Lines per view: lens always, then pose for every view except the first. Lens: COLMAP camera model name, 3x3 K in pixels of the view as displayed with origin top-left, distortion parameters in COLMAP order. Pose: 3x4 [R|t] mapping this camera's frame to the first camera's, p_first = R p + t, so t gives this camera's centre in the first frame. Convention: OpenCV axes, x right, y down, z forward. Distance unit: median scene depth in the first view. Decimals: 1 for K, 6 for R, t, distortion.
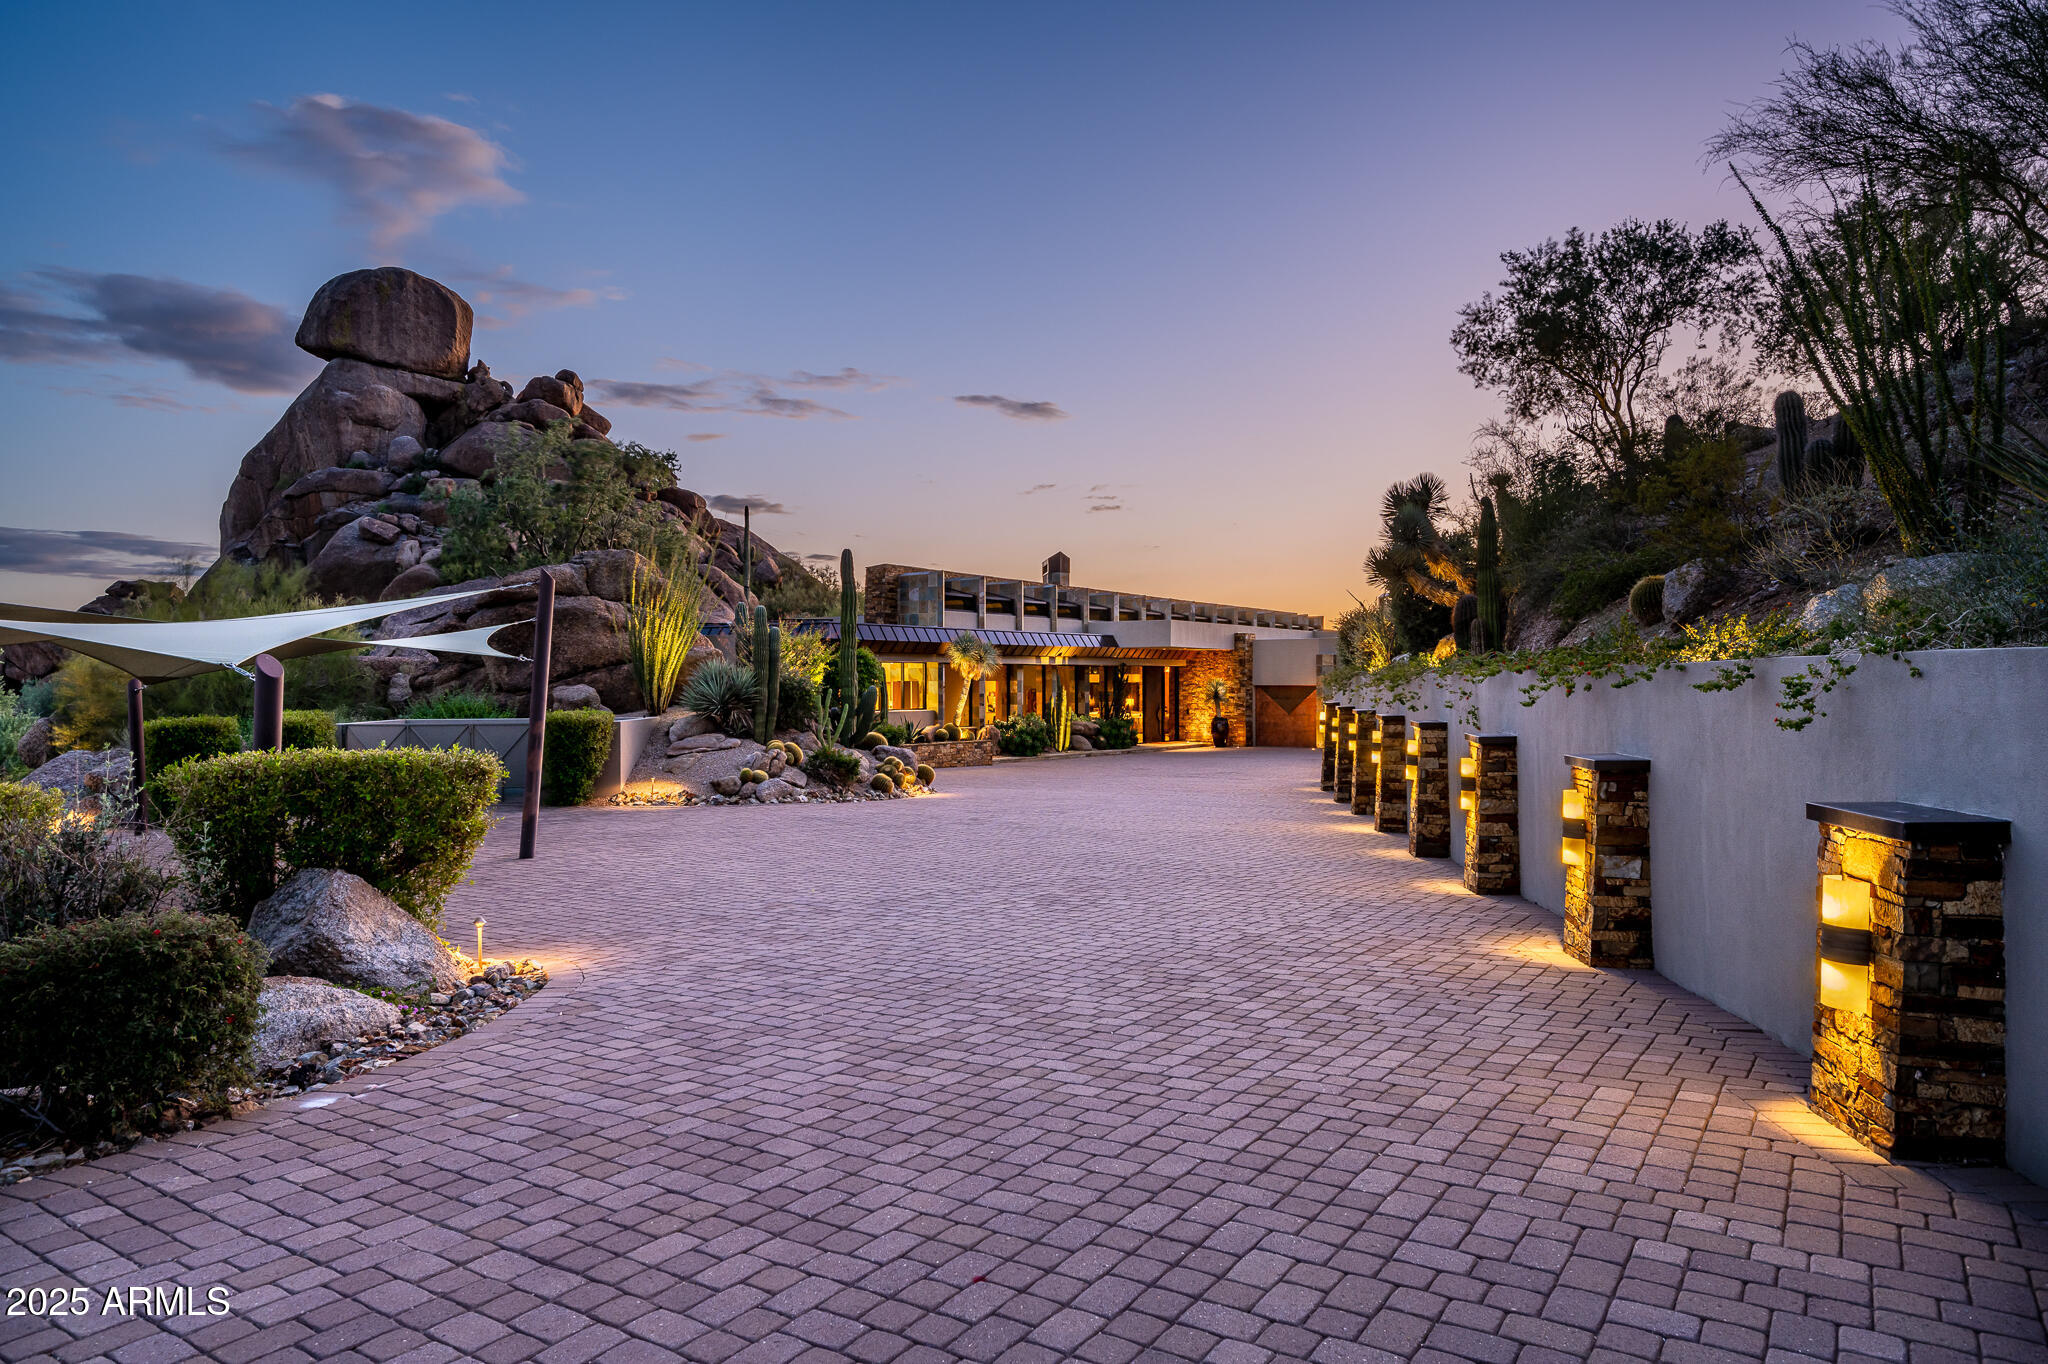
lens RADIAL K [[1281.9, 0, 1022.6], [0, 1281.9, 689.1], [0, 0, 1]] dist [-0.015385, 0.001860]
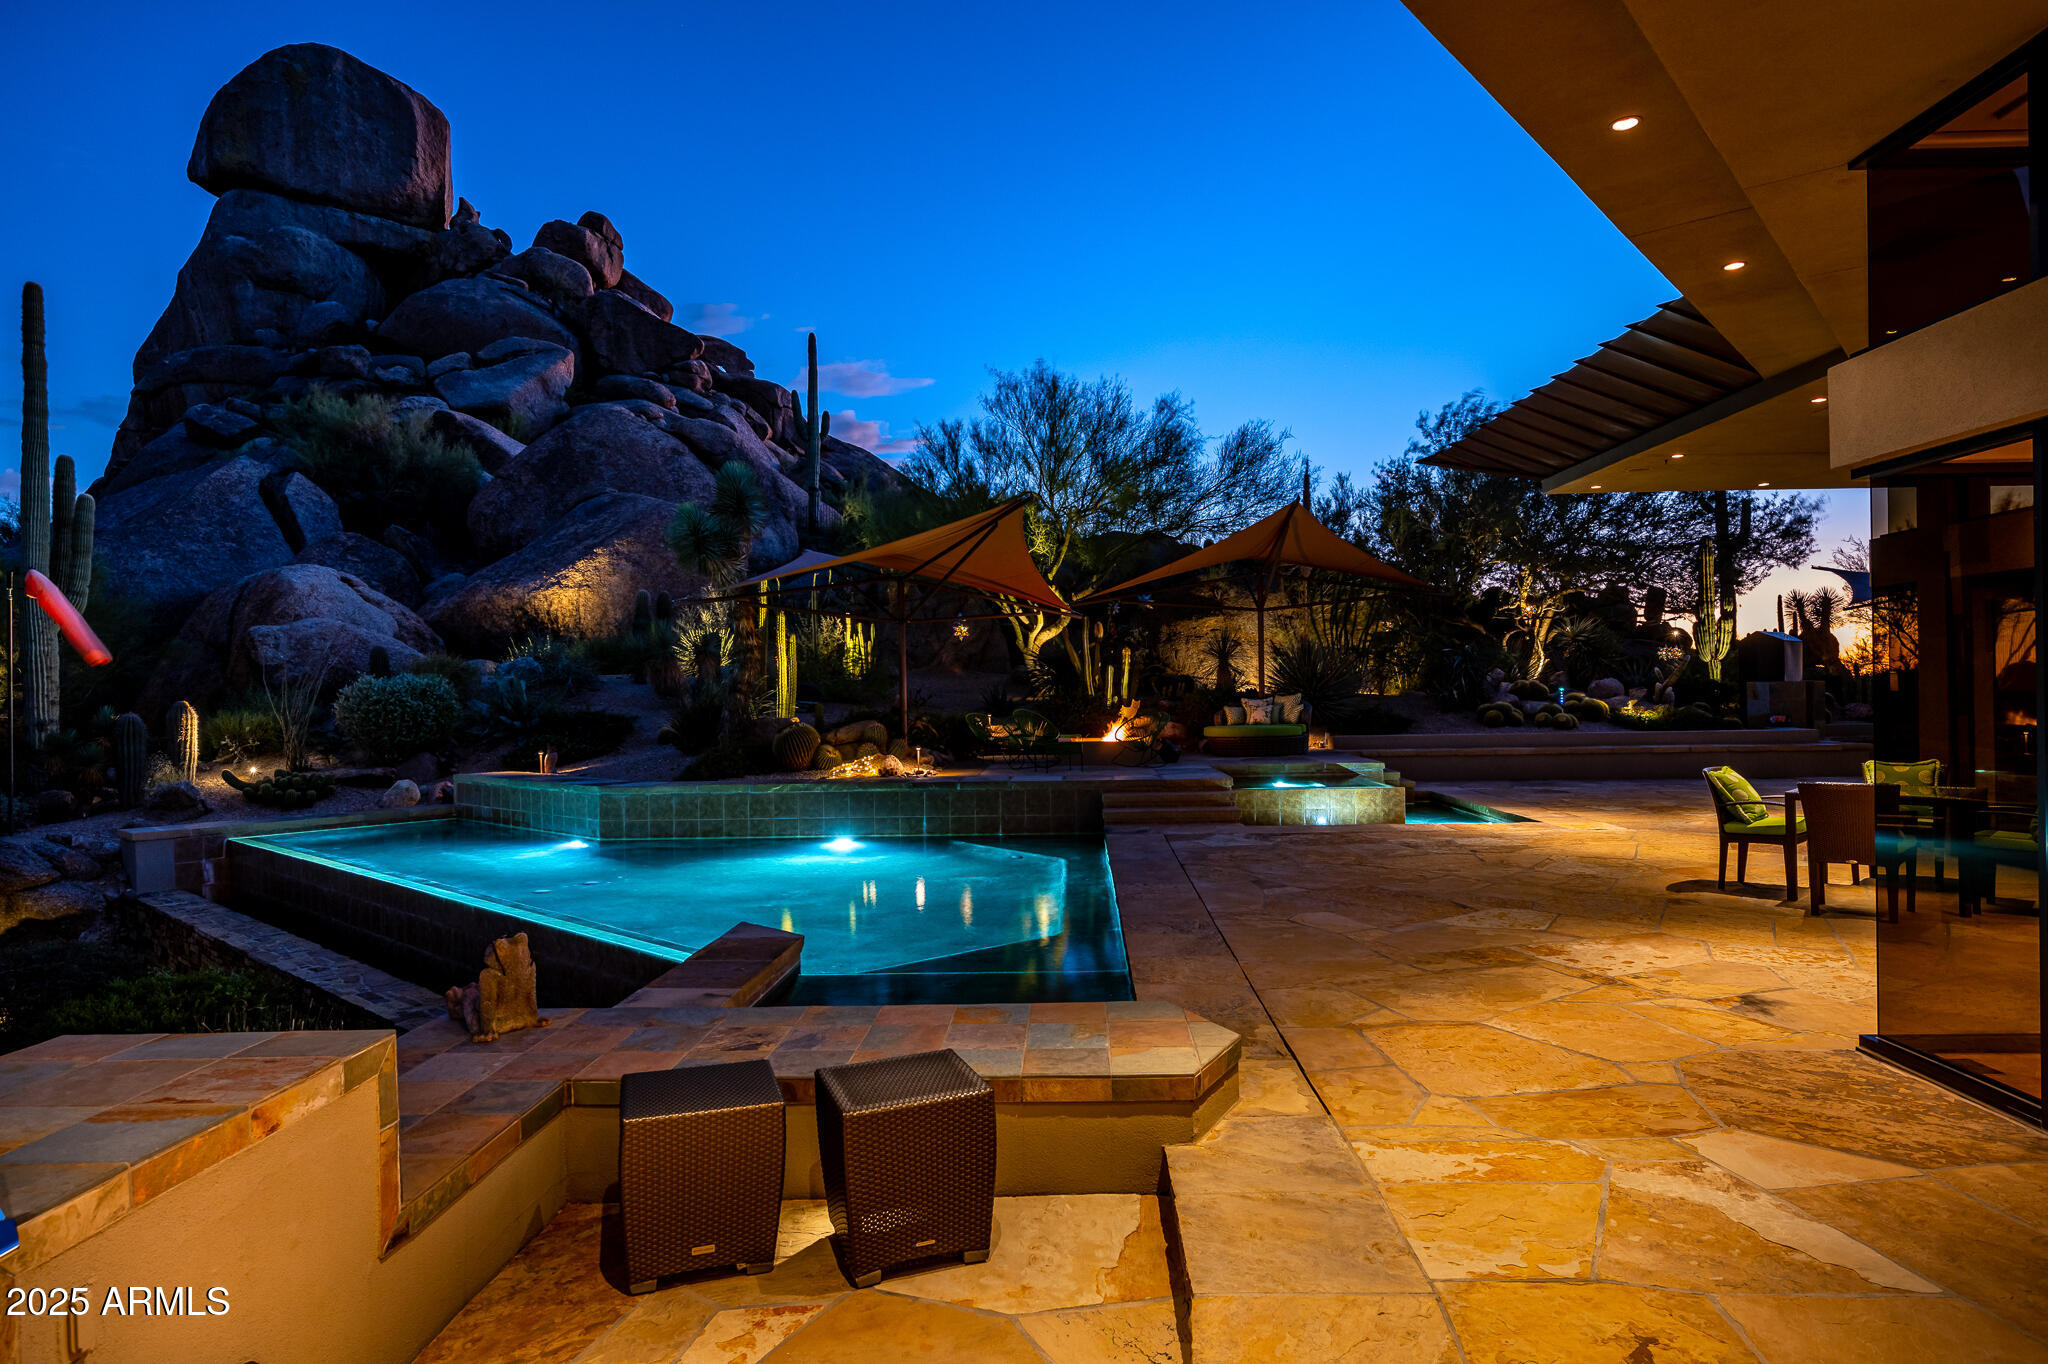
lens RADIAL K [[1126.7, 0, 1041.8], [0, 1126.7, 688.8], [0, 0, 1]] dist [-0.000808, -0.000498]
pose [[0.991951, -0.010924, -0.126152, -0.128210], [0.009960, 0.999916, -0.008274, 0.010607], [0.126231, 0.006951, 0.991976, 1.058269]]
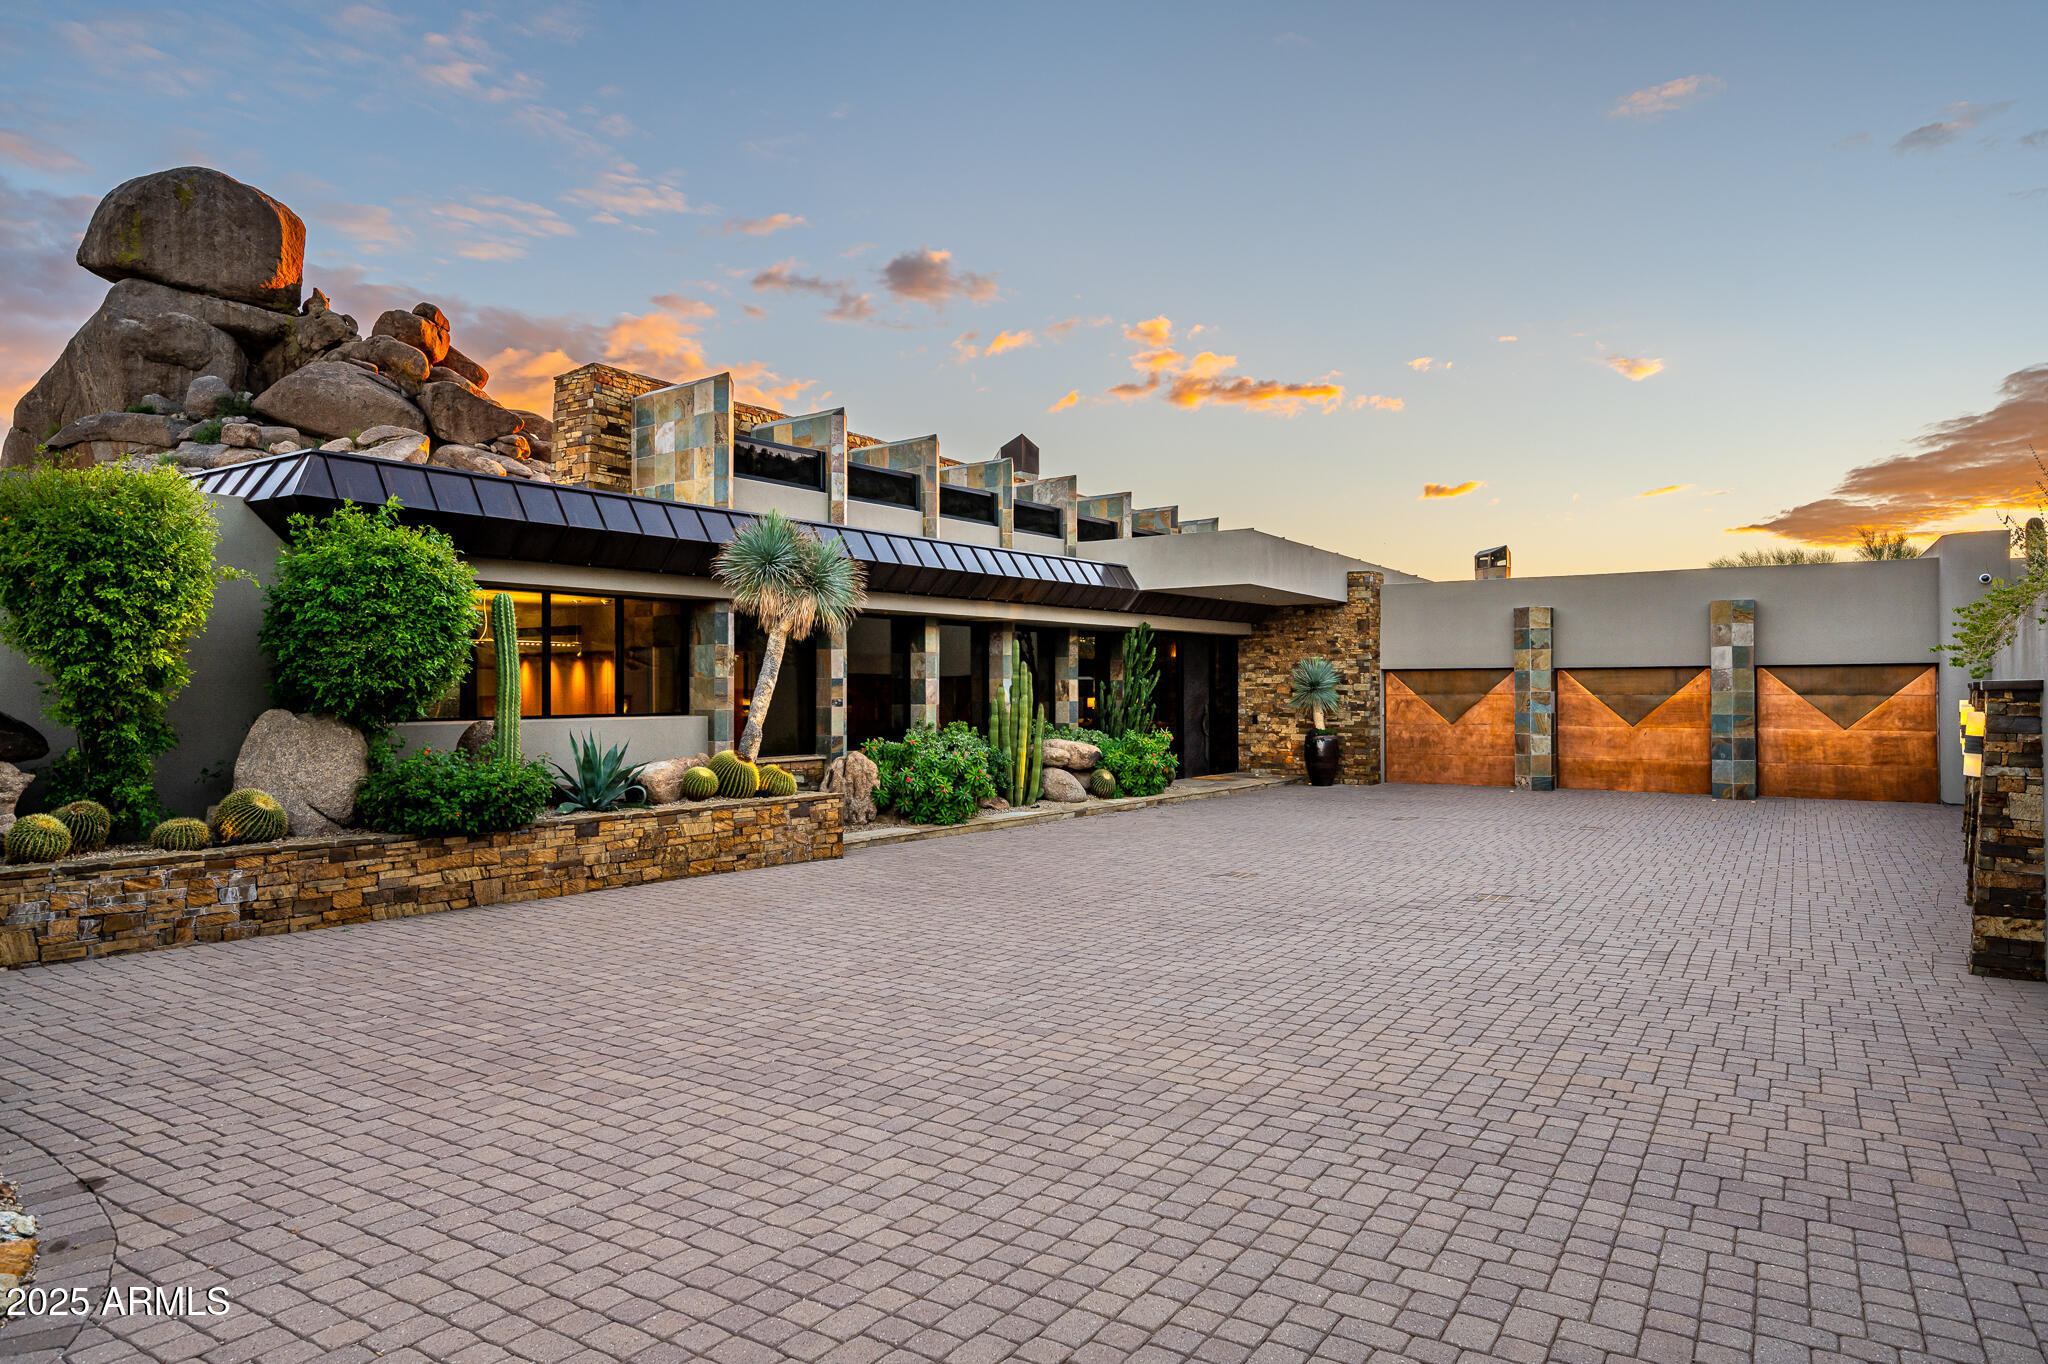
lens RADIAL K [[1224.2, 0, 1013.7], [0, 1224.2, 676.4], [0, 0, 1]] dist [-0.001756, 0.000036]
pose [[0.999855, -0.000985, 0.017010, 0.017724], [0.001257, 0.999871, -0.016007, 0.008101], [-0.016992, 0.016026, 0.999727, 0.492814]]
